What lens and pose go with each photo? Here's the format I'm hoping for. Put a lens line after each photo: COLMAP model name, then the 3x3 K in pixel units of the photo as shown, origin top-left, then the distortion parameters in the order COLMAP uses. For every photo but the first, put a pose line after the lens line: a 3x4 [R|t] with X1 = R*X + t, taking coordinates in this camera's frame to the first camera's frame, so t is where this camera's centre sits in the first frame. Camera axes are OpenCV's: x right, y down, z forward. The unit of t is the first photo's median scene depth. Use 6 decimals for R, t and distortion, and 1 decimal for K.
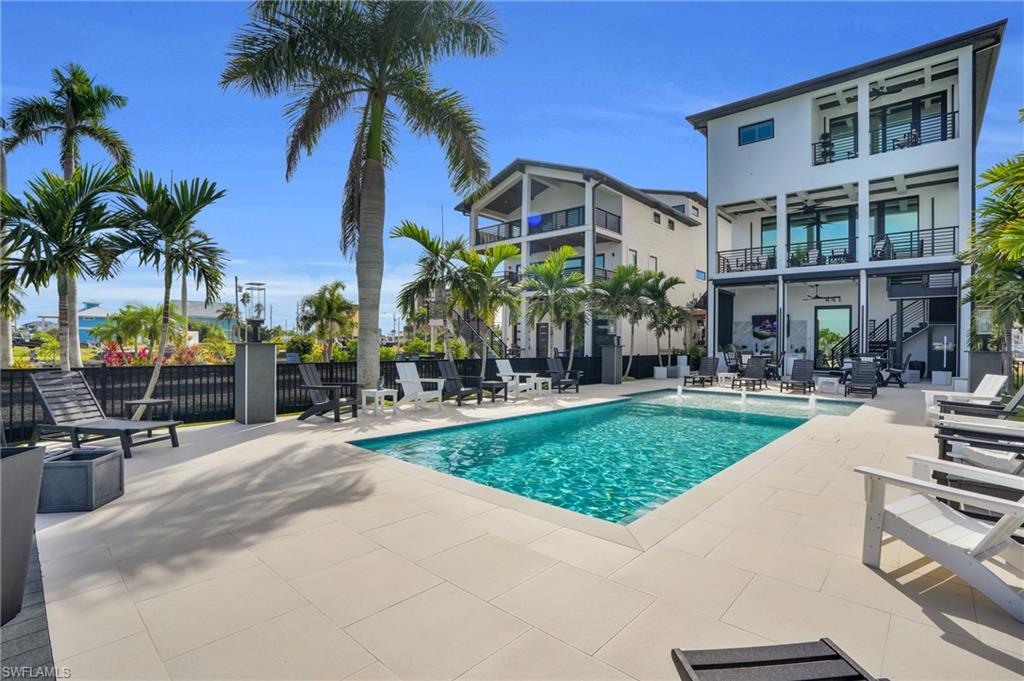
lens RADIAL K [[476.0, 0, 514.0], [0, 476.0, 344.3], [0, 0, 1]] dist [-0.043220, 0.004817]
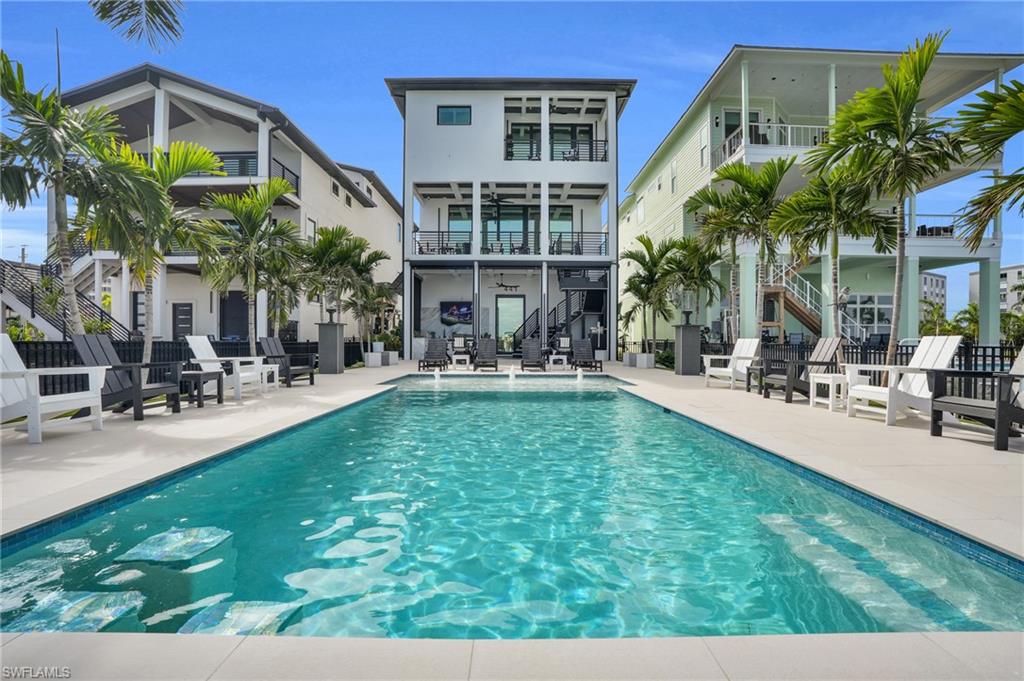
lens RADIAL K [[476.0, 0, 512.4], [0, 476.0, 340.5], [0, 0, 1]] dist [-0.043220, 0.004817]
pose [[0.740004, -0.006644, 0.672570, -0.069513], [0.006096, 0.999976, 0.003171, 0.022225], [-0.672575, 0.001753, 0.740027, 0.180144]]
